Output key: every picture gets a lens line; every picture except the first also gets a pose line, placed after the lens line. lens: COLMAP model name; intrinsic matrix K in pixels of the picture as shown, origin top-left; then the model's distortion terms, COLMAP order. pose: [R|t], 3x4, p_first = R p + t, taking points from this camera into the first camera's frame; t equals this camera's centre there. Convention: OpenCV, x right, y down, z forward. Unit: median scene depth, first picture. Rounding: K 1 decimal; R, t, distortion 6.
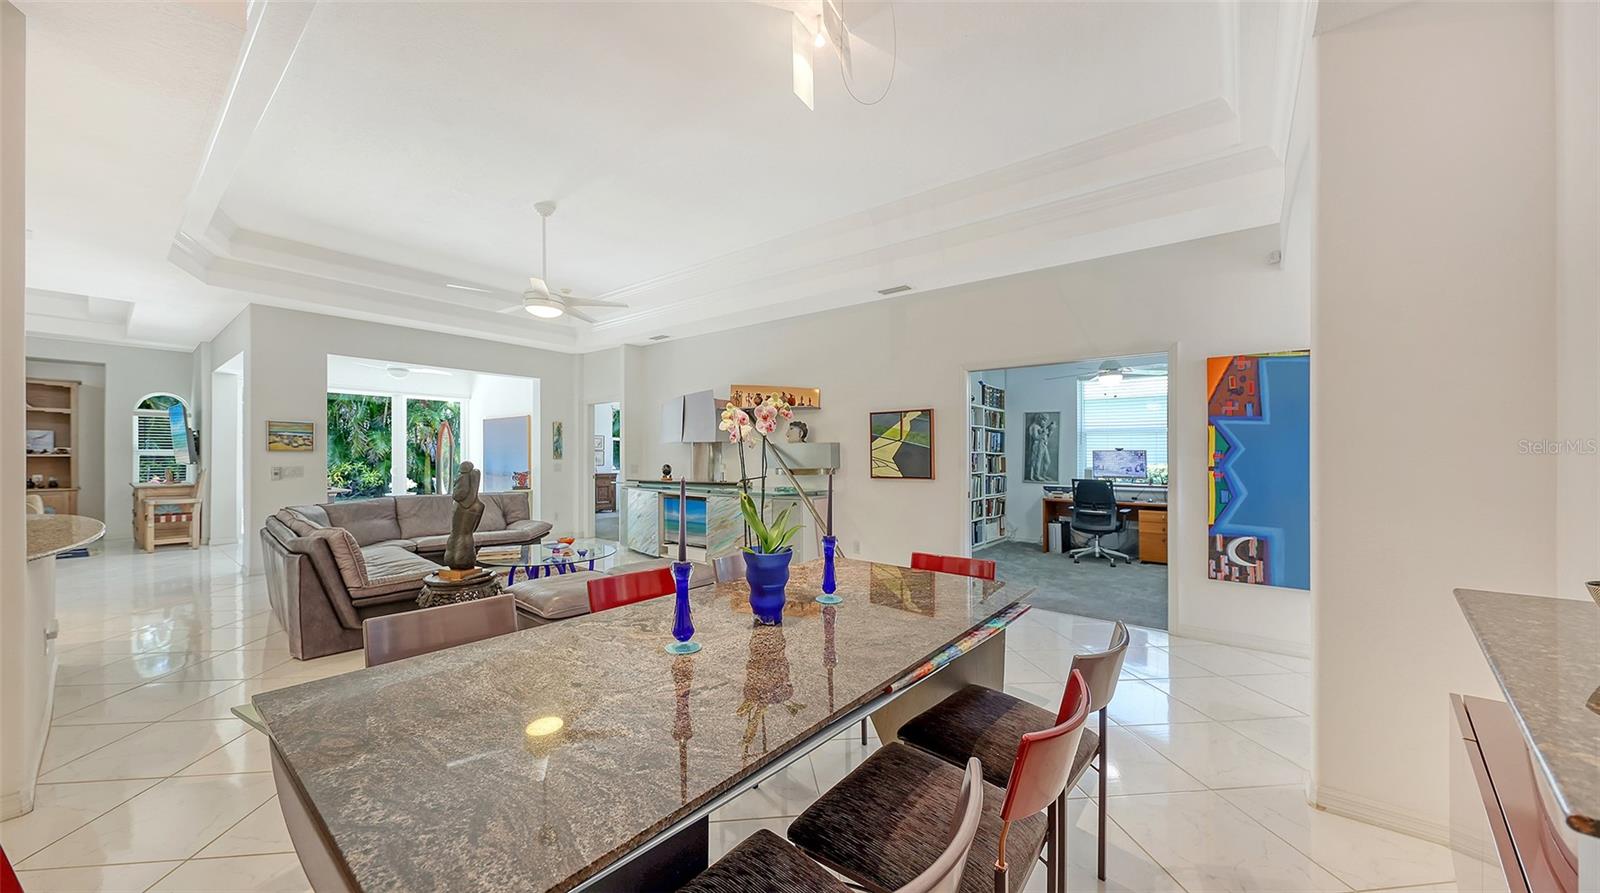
lens RADIAL K [[553.7, 0, 797.0], [0, 553.7, 457.4], [0, 0, 1]] dist [-0.000962, -0.000229]
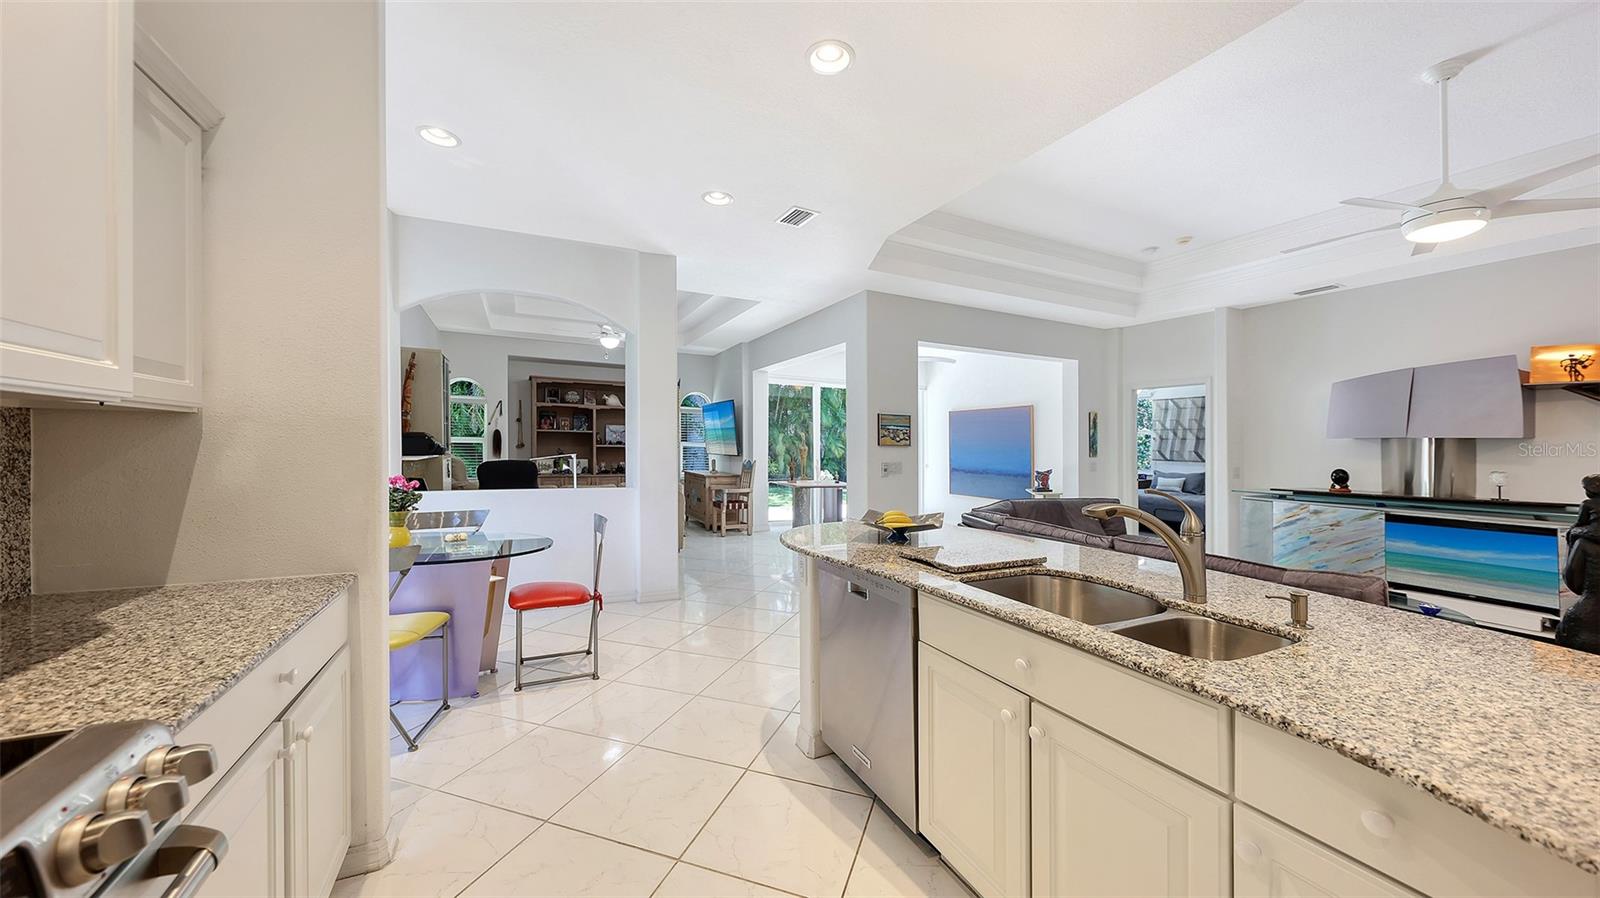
lens RADIAL K [[550.0, 0, 810.5], [0, 550.0, 467.8], [0, 0, 1]] dist [-0.001711, 0.000132]
pose [[0.911523, 0.027199, -0.410349, -0.550508], [-0.014121, 0.999292, 0.034869, -0.004221], [0.411007, -0.025990, 0.911262, 0.078990]]
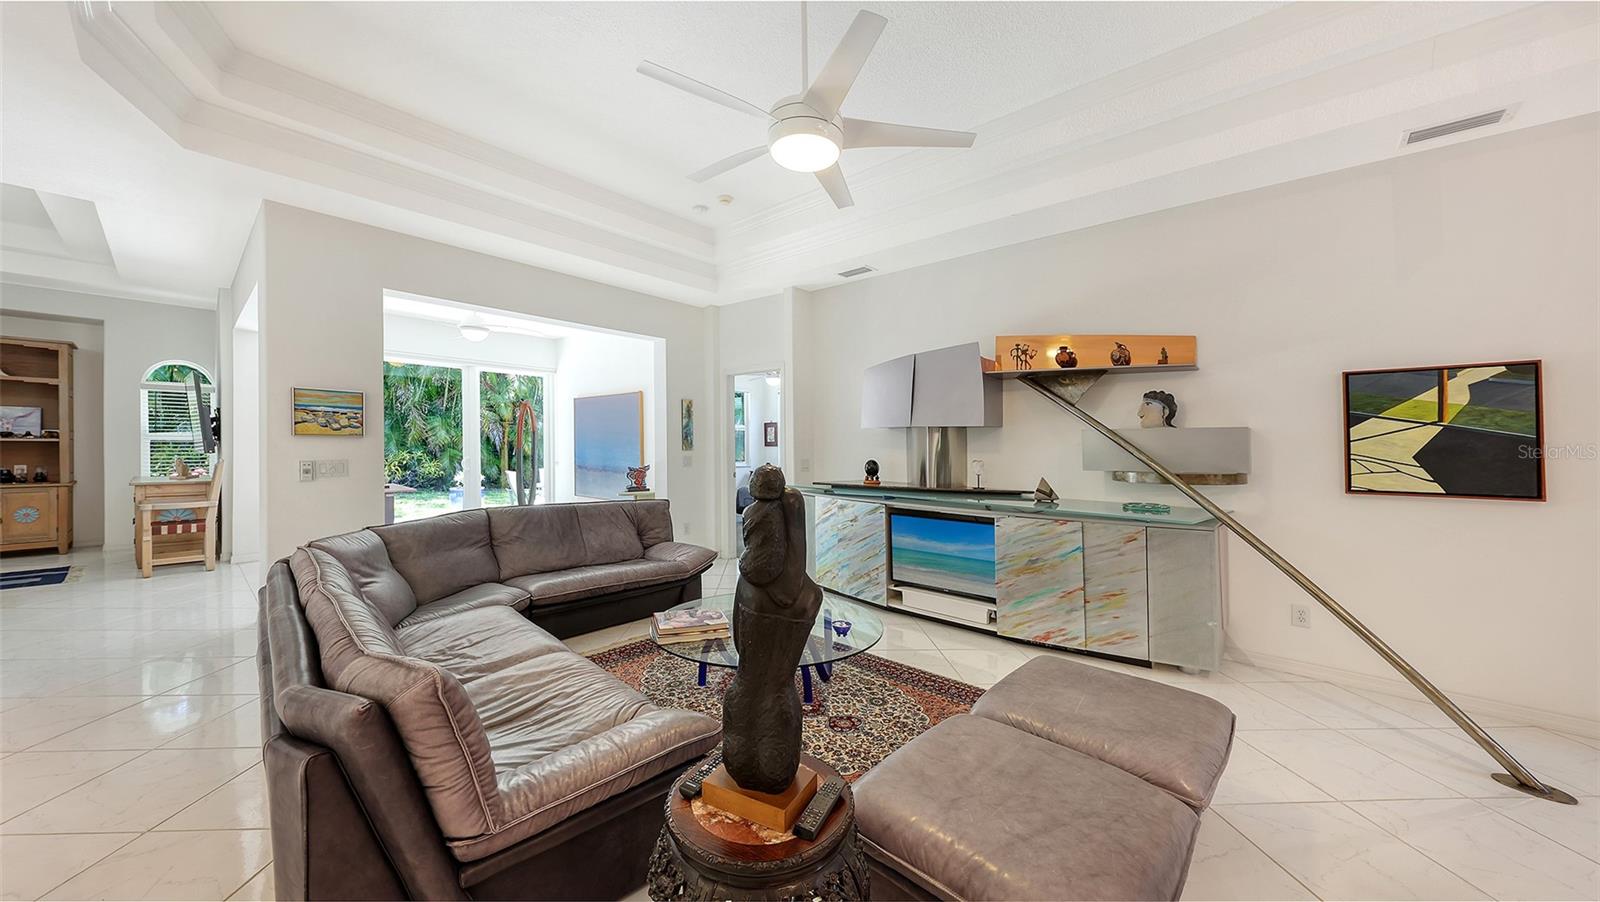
lens RADIAL K [[550.0, 0, 809.7], [0, 550.0, 461.1], [0, 0, 1]] dist [-0.001711, 0.000132]
pose [[0.998992, 0.009427, -0.043887, -0.274060], [-0.008378, 0.999676, 0.024037, -0.001796], [0.044099, -0.023646, 0.998747, 0.322088]]
